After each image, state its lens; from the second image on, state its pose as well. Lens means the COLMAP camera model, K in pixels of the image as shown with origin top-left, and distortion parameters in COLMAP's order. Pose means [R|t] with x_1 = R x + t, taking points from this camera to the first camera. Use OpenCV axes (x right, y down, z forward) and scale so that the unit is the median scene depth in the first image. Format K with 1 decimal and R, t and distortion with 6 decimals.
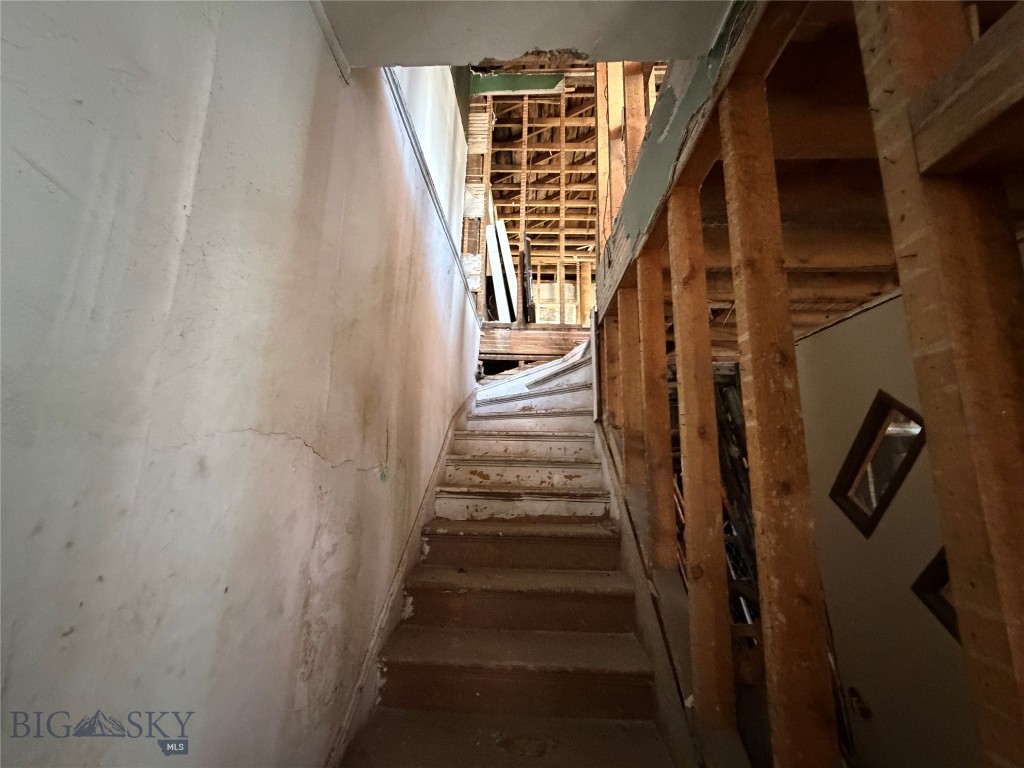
lens RADIAL K [[411.9, 0, 513.4], [0, 411.9, 386.2], [0, 0, 1]] dist [0.006792, -0.000038]
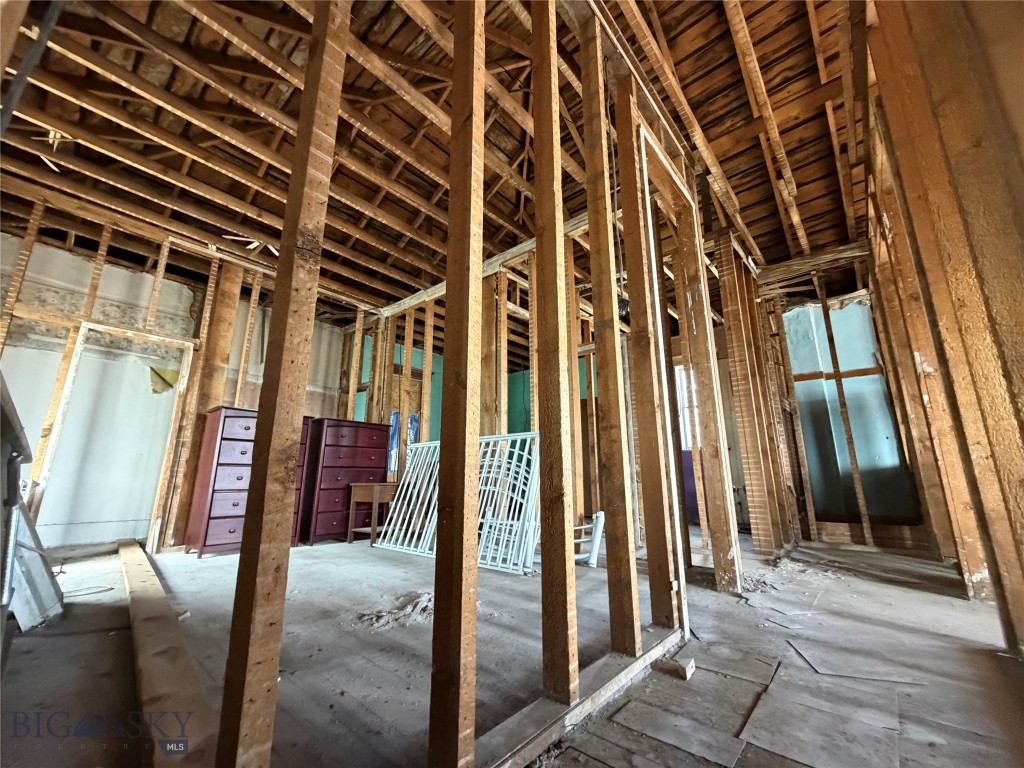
lens RADIAL K [[411.9, 0, 512.0], [0, 411.9, 385.7], [0, 0, 1]] dist [0.006792, -0.000038]
pose [[0.625315, 0.156558, 0.764506, 0.020467], [-0.128332, 0.986962, -0.097147, -0.144513], [-0.769748, -0.037363, 0.637254, 0.392781]]
